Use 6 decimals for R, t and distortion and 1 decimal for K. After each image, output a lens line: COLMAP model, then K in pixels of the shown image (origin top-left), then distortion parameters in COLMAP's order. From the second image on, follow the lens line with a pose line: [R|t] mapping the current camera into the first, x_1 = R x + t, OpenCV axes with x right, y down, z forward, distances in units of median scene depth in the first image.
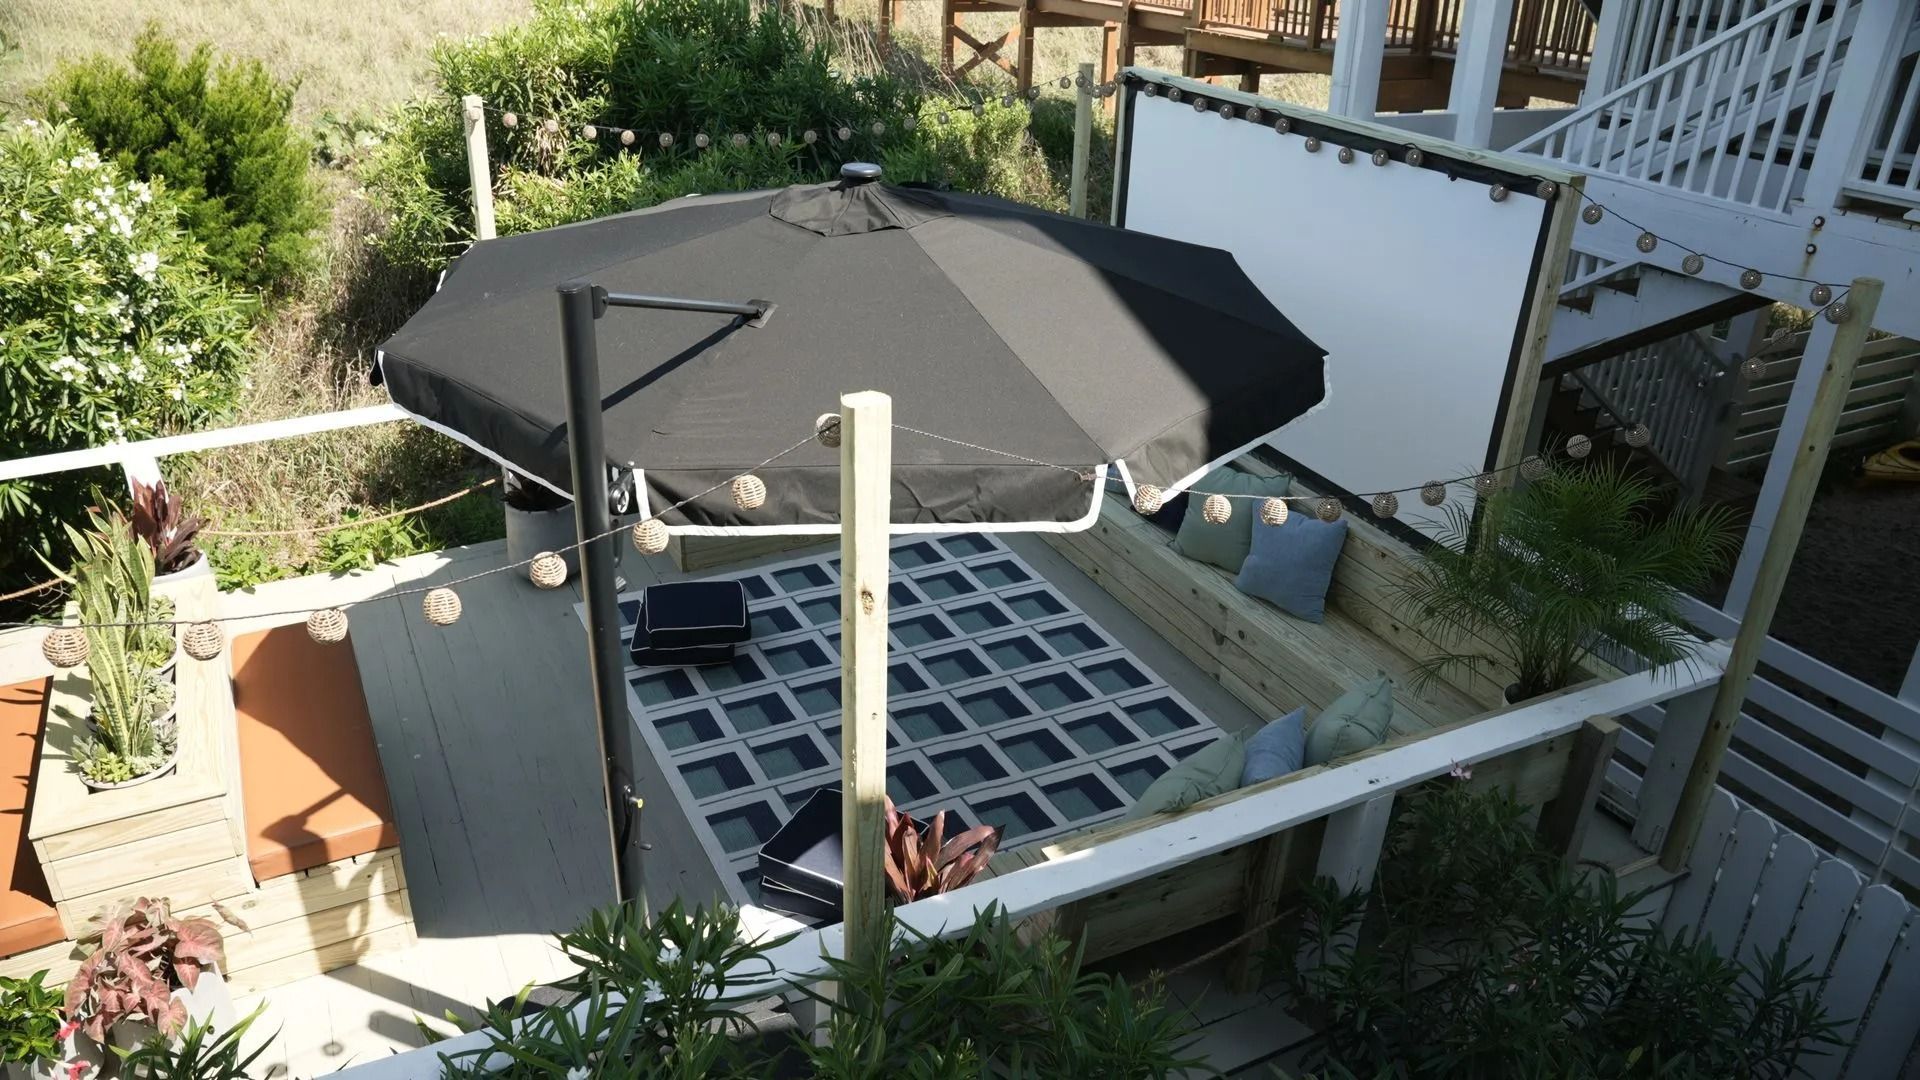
lens RADIAL K [[1343.6, 0, 958.0], [0, 1343.6, 541.3], [0, 0, 1]] dist [-0.000584, -0.000189]
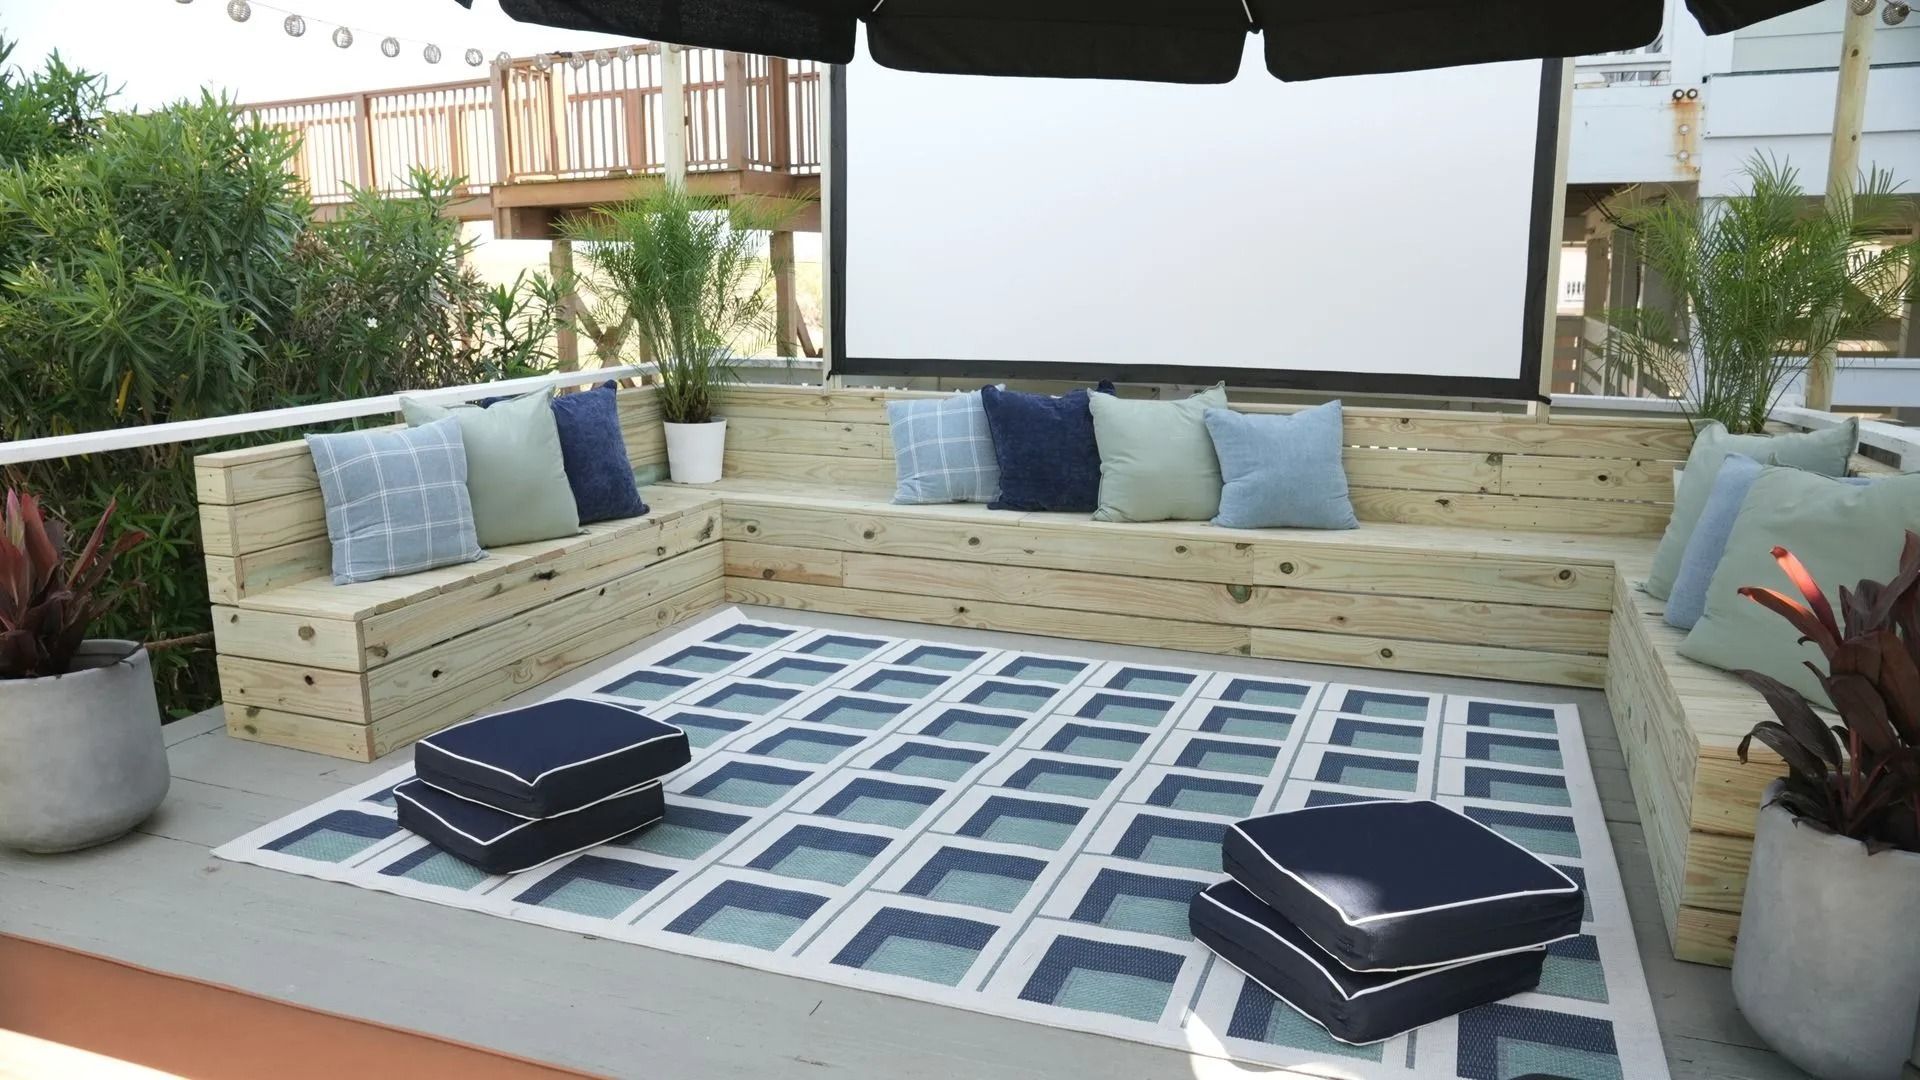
lens RADIAL K [[1343.6, 0, 962.0], [0, 1343.6, 537.4], [0, 0, 1]] dist [-0.000584, -0.000189]
pose [[0.750512, -0.160022, 0.641190, -0.408815], [0.318976, 0.937455, -0.139400, 0.101176], [-0.578780, 0.309146, 0.754614, 0.534209]]
